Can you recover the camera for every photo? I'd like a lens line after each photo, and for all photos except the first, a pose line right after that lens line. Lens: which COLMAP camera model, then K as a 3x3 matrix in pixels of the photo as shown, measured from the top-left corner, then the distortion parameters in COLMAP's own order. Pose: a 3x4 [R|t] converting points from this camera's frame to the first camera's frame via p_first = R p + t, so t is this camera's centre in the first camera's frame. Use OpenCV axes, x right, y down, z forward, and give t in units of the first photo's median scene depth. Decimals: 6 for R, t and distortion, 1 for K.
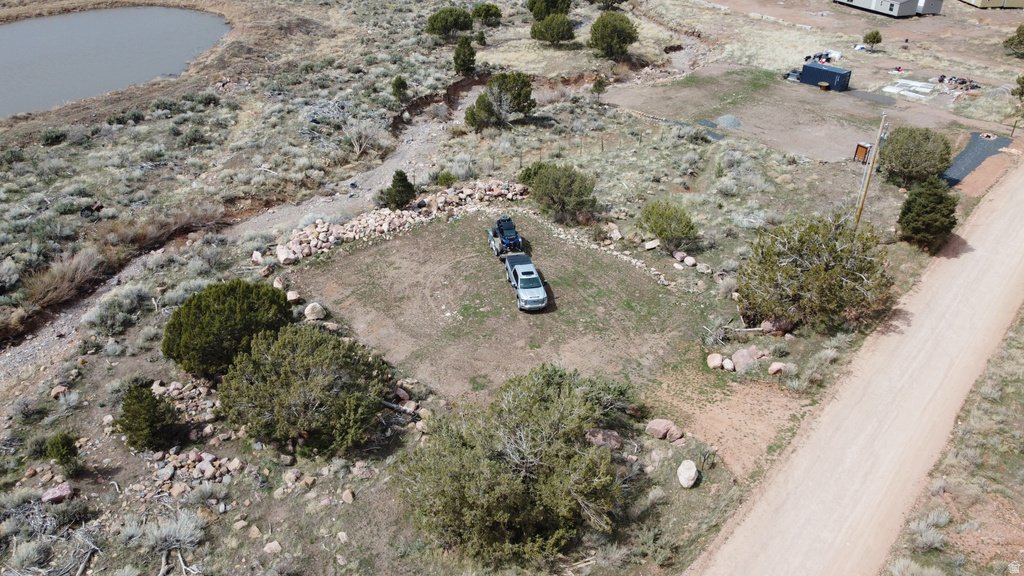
lens RADIAL K [[776.4, 0, 507.4], [0, 776.4, 283.5], [0, 0, 1]] dist [0.000273, -0.008842]
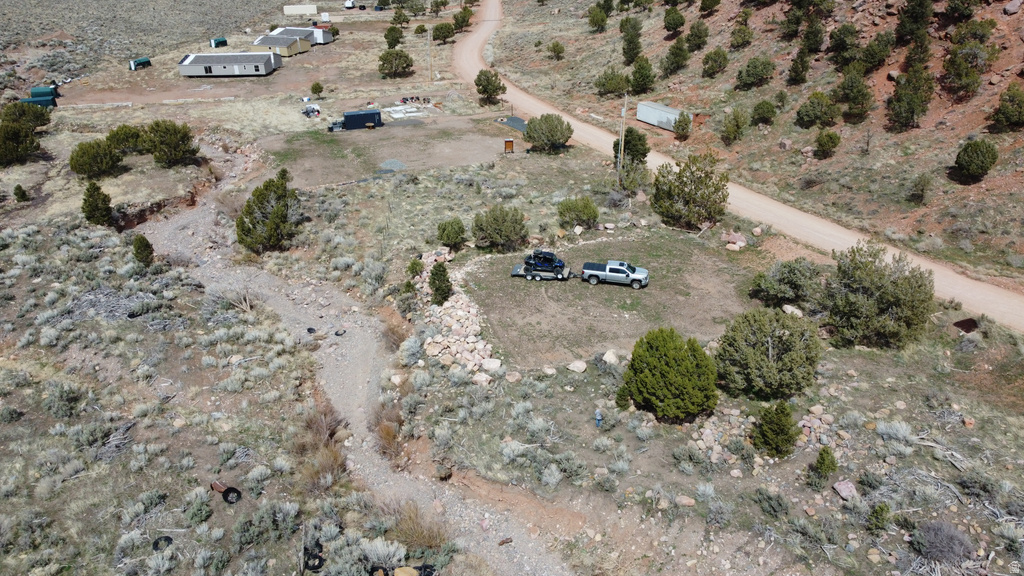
lens RADIAL K [[776.4, 0, 506.0], [0, 776.4, 284.9], [0, 0, 1]] dist [0.000273, -0.008842]
pose [[0.427461, -0.417725, 0.801738, -0.980227], [0.483763, 0.854881, 0.187487, -0.283067], [-0.763708, 0.307708, 0.567508, 0.383049]]
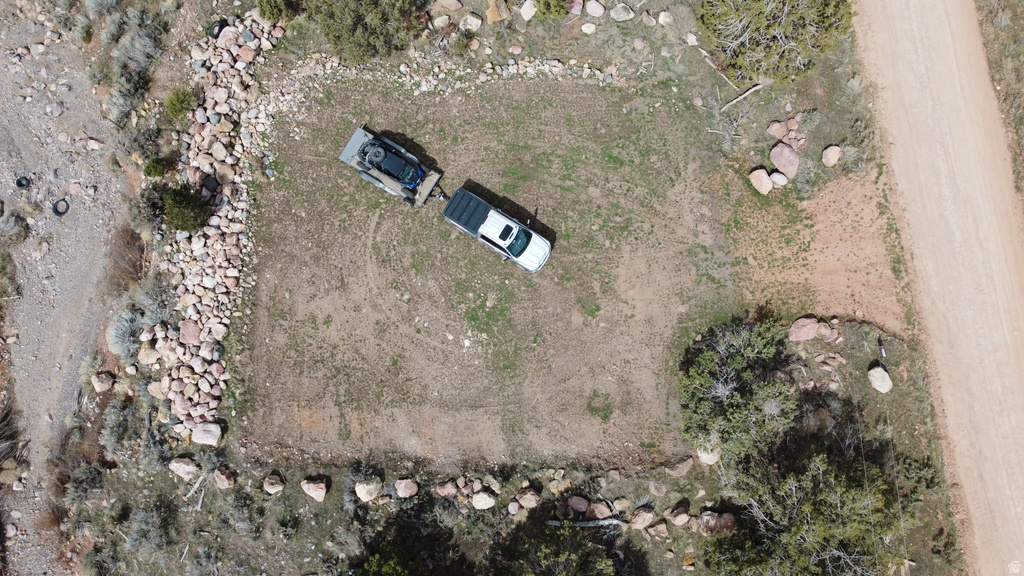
lens RADIAL K [[776.4, 0, 508.9], [0, 776.4, 283.7], [0, 0, 1]] dist [0.000273, -0.008842]
pose [[0.687091, -0.724393, 0.056218, -0.042521], [0.396621, 0.438774, 0.806331, -0.518328], [-0.608768, -0.531725, 0.588787, 0.484558]]
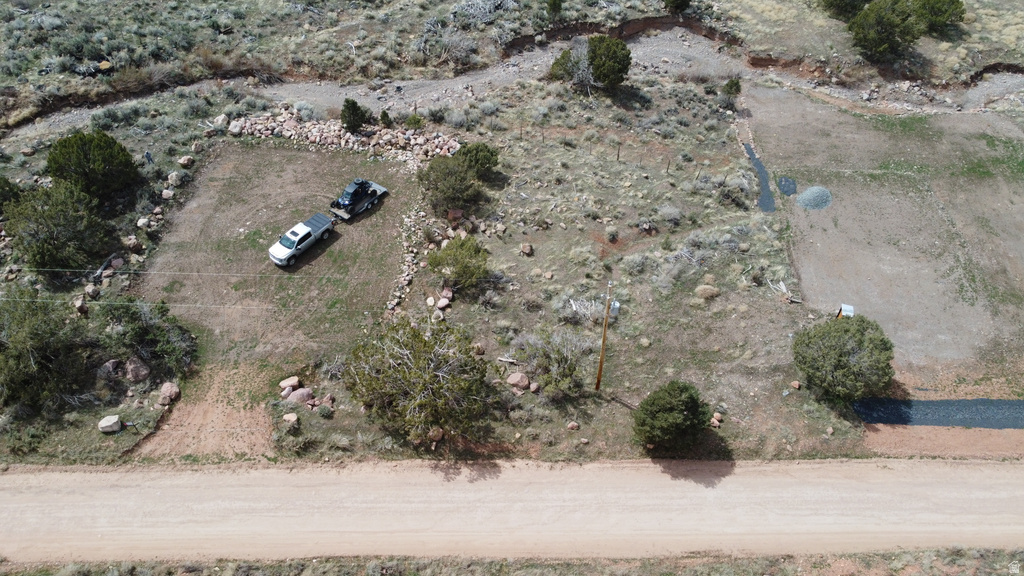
lens RADIAL K [[776.4, 0, 507.2], [0, 776.4, 284.1], [0, 0, 1]] dist [0.000273, -0.008842]
pose [[0.670410, 0.538159, -0.510818, 0.788269], [-0.389922, 0.841244, 0.374526, -0.459104], [0.631277, -0.051907, 0.773819, 0.259923]]
